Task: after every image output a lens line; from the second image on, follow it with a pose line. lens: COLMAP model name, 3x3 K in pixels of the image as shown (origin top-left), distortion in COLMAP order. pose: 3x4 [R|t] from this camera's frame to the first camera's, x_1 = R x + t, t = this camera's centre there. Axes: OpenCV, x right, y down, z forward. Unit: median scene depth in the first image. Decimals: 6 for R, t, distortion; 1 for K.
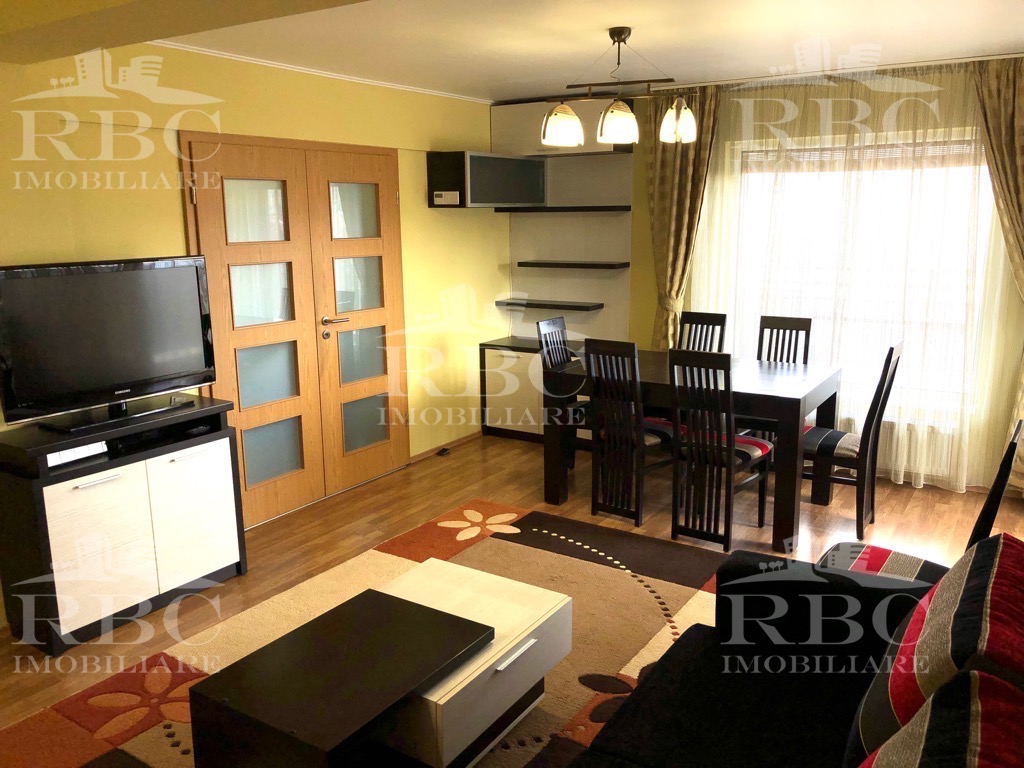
lens RADIAL K [[845.9, 0, 515.4], [0, 845.9, 384.3], [0, 0, 1]] dist [0.044536, -0.027344]
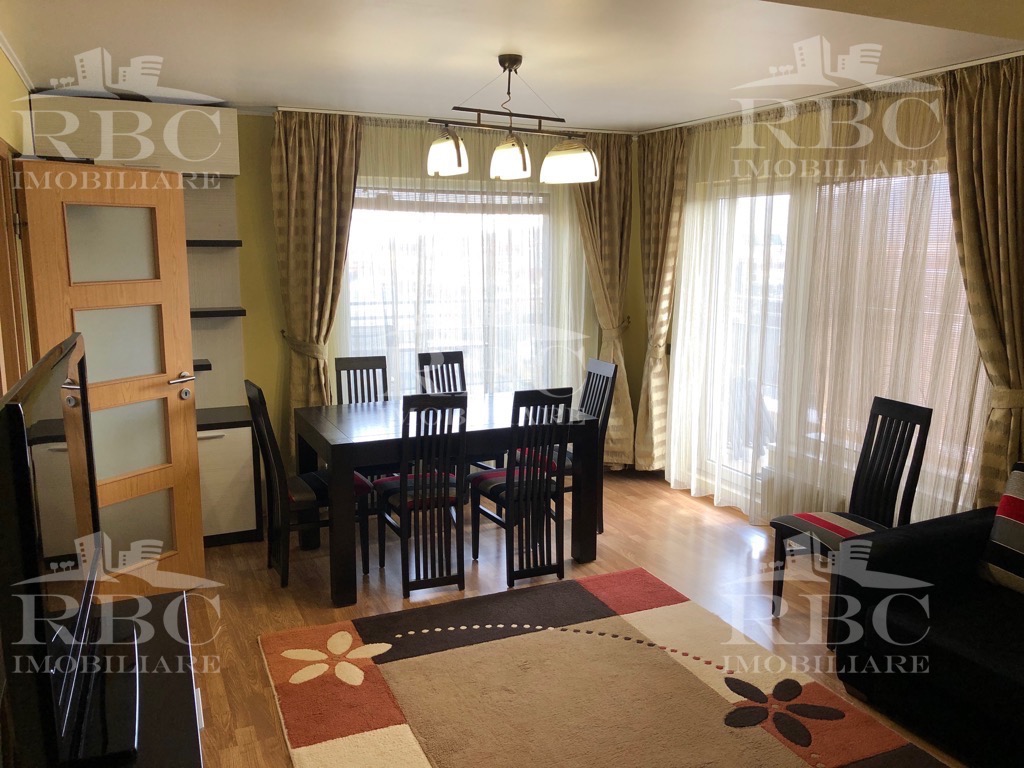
lens RADIAL K [[845.9, 0, 517.3], [0, 845.9, 381.6], [0, 0, 1]] dist [0.044536, -0.027344]
pose [[0.507703, -0.114784, 0.853851, -0.570664], [0.153862, 0.987232, 0.041227, -0.082465], [-0.847681, 0.110444, 0.518882, 0.442487]]
